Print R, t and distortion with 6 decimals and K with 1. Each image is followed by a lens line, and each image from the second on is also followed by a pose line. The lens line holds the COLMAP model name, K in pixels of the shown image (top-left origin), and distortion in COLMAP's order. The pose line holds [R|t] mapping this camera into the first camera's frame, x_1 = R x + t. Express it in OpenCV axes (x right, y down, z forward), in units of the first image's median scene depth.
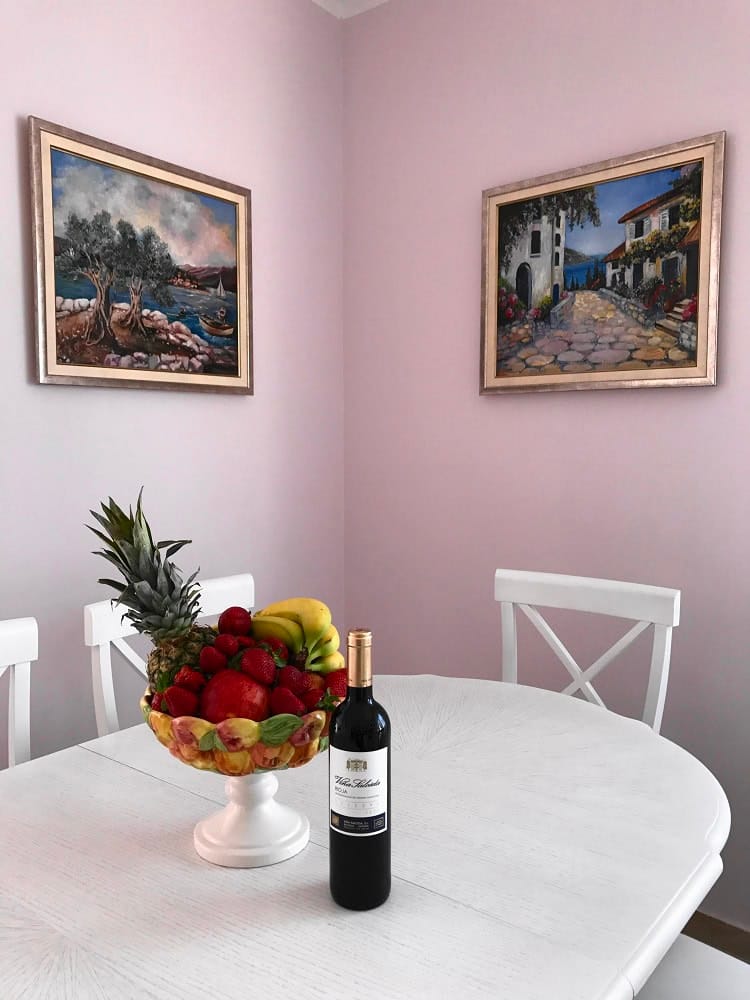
lens RADIAL K [[857.4, 0, 375.3], [0, 857.4, 475.4], [0, 0, 1]] dist [-0.001334, 0.048220]
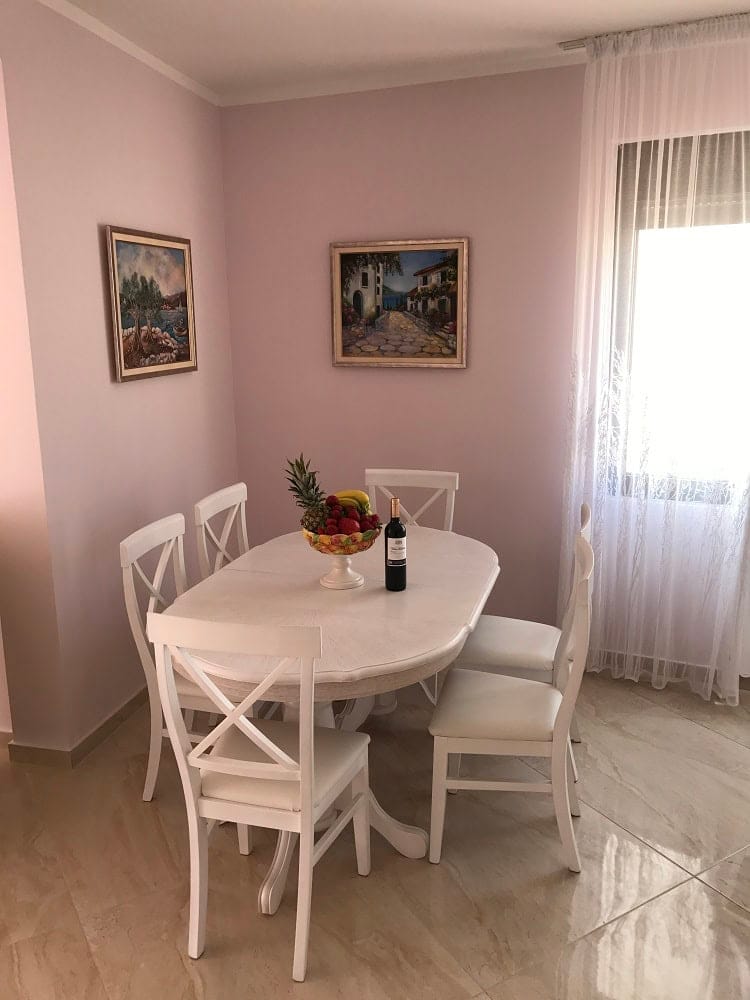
lens RADIAL K [[917.5, 0, 375.0], [0, 917.5, 500.0], [0, 0, 1]] dist [-0.005574, 0.009474]
pose [[0.923731, -0.088388, 0.372704, -0.558023], [0.026315, 0.985357, 0.168459, -0.152587], [-0.382137, -0.145803, 0.912531, -0.814945]]
